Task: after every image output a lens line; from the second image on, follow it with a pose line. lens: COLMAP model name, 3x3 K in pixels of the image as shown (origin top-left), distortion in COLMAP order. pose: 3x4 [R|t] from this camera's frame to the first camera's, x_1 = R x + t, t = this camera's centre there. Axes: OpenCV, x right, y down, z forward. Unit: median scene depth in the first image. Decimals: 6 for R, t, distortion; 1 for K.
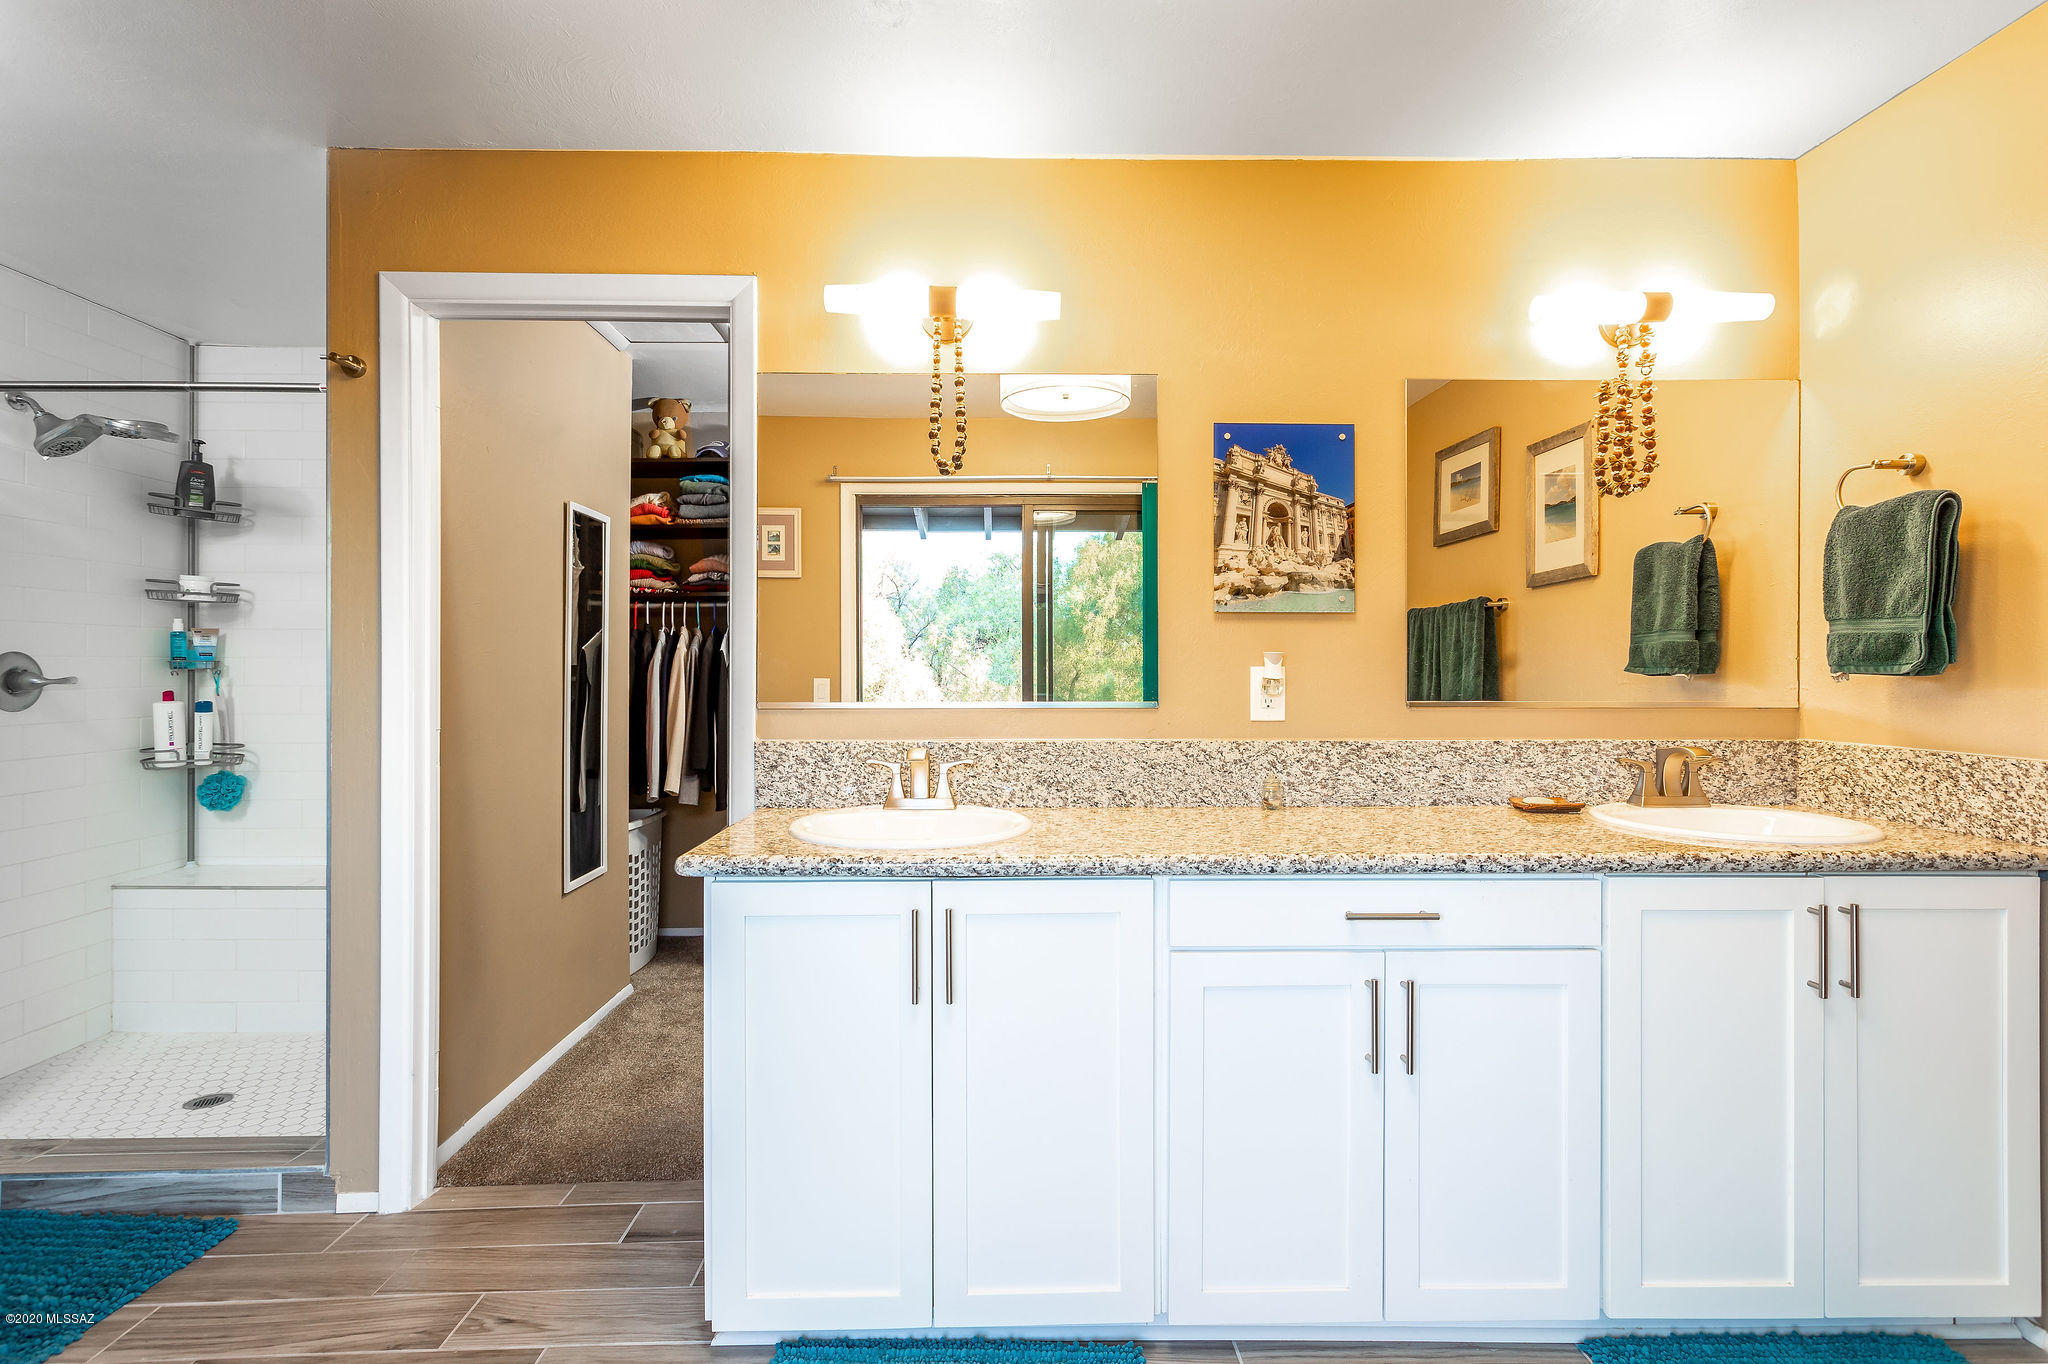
lens RADIAL K [[975.3, 0, 1009.1], [0, 975.3, 674.0], [0, 0, 1]] dist [0.003541, -0.000411]
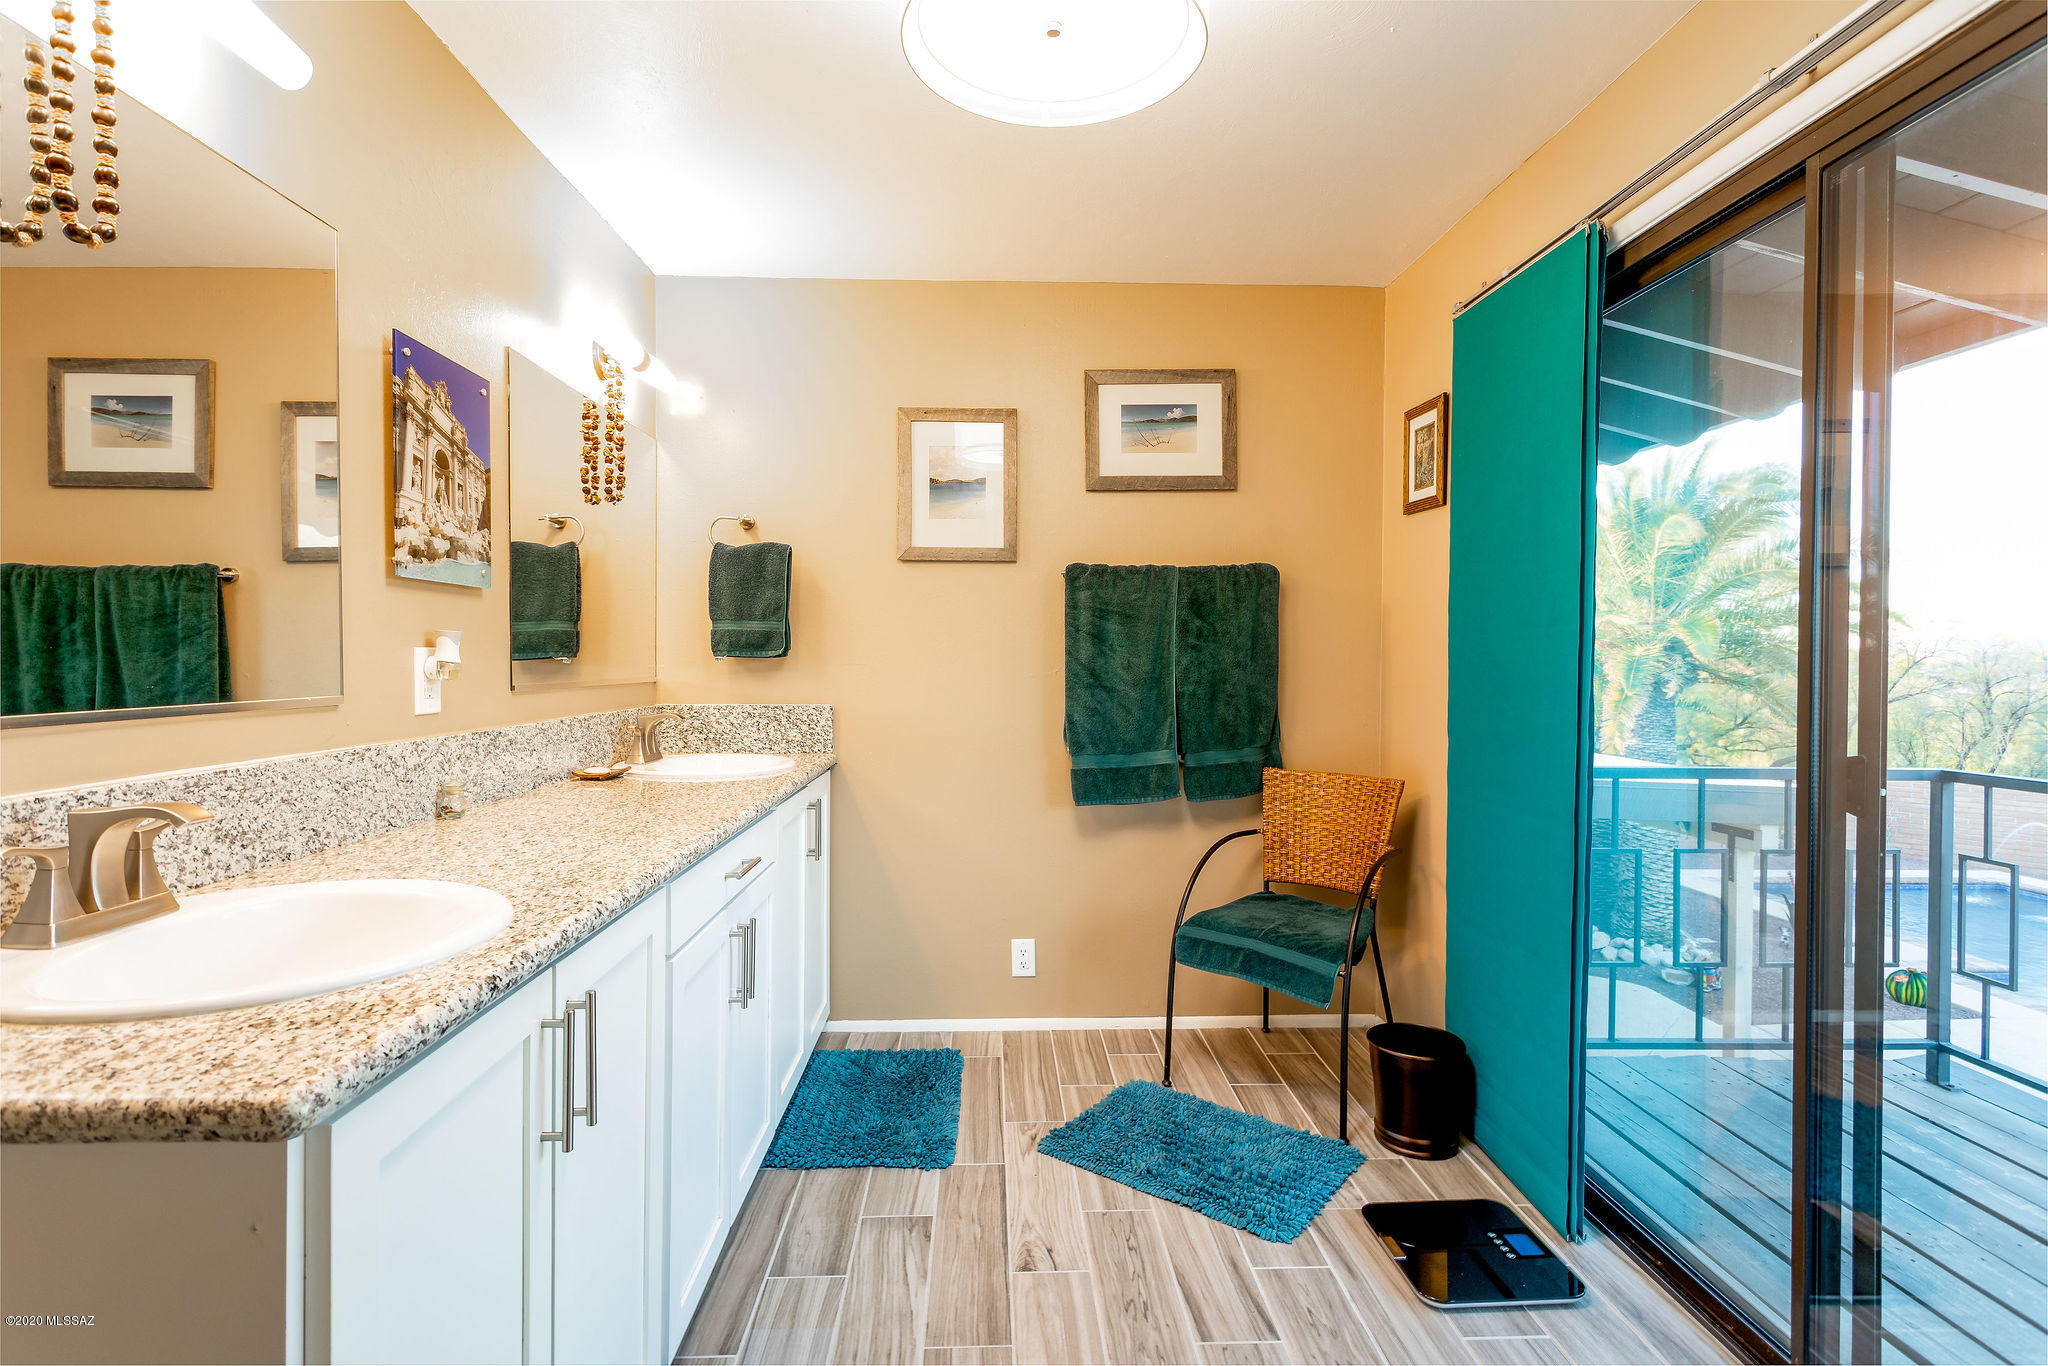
lens RADIAL K [[975.3, 0, 1010.0], [0, 975.3, 673.1], [0, 0, 1]] dist [0.003541, -0.000411]
pose [[0.003920, -0.016810, 0.999851, -0.558296], [0.002130, 0.999857, 0.016802, 0.001070], [-0.999990, 0.002064, 0.003955, 0.513726]]
